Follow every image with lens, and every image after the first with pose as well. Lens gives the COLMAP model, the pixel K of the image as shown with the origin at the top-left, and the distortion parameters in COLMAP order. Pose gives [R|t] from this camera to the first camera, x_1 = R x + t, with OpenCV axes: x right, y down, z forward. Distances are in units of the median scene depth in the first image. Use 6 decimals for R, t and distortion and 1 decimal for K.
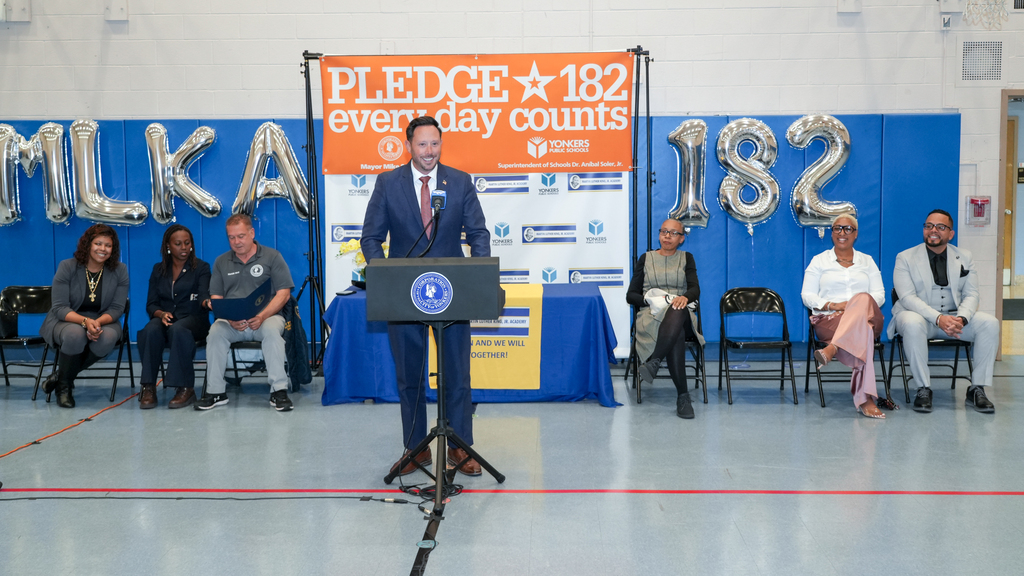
lens RADIAL K [[1132.9, 0, 531.0], [0, 1132.9, 243.6], [0, 0, 1]] dist [-0.013838, 0.000000]
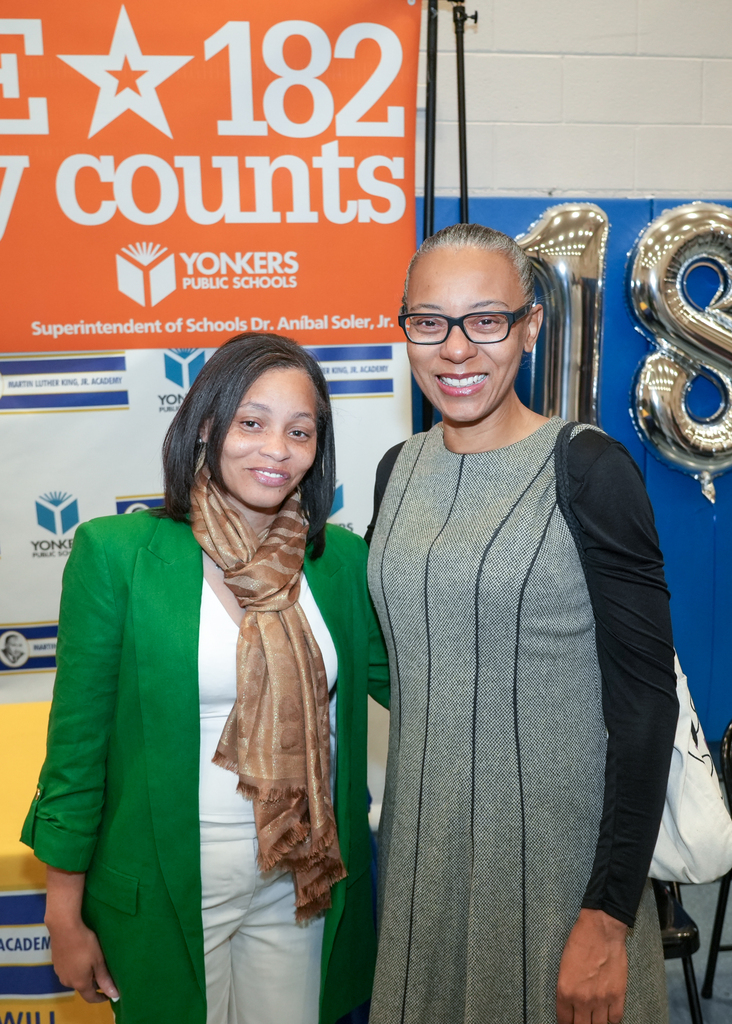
lens RADIAL K [[904.8, 0, 409.1], [0, 904.8, 475.5], [0, 0, 1]] dist [-0.012206, 0.007462]
pose [[0.989306, -0.029232, 0.142898, 0.043585], [0.019982, 0.997636, 0.065744, -0.040615], [-0.144482, -0.062186, 0.987552, 0.716593]]
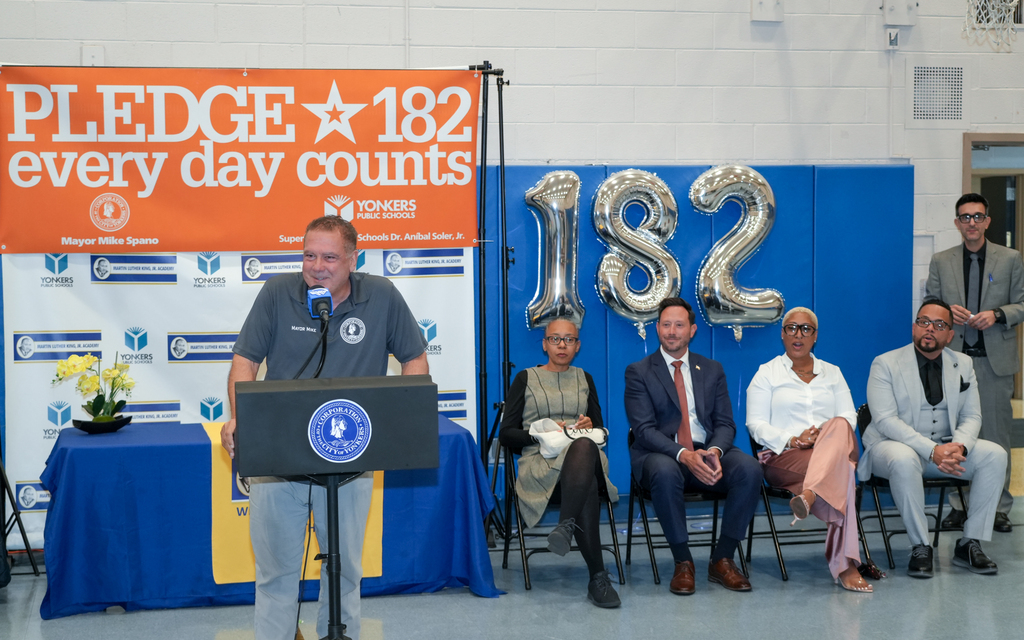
lens RADIAL K [[1708.3, 0, 512.3], [0, 1708.3, 323.0], [0, 0, 1]] dist [-0.018829, 0.000000]
pose [[0.967282, -0.014734, 0.253275, -0.150261], [0.020363, 0.999600, -0.019620, 0.001849], [-0.252885, 0.024135, 0.967195, 0.012888]]
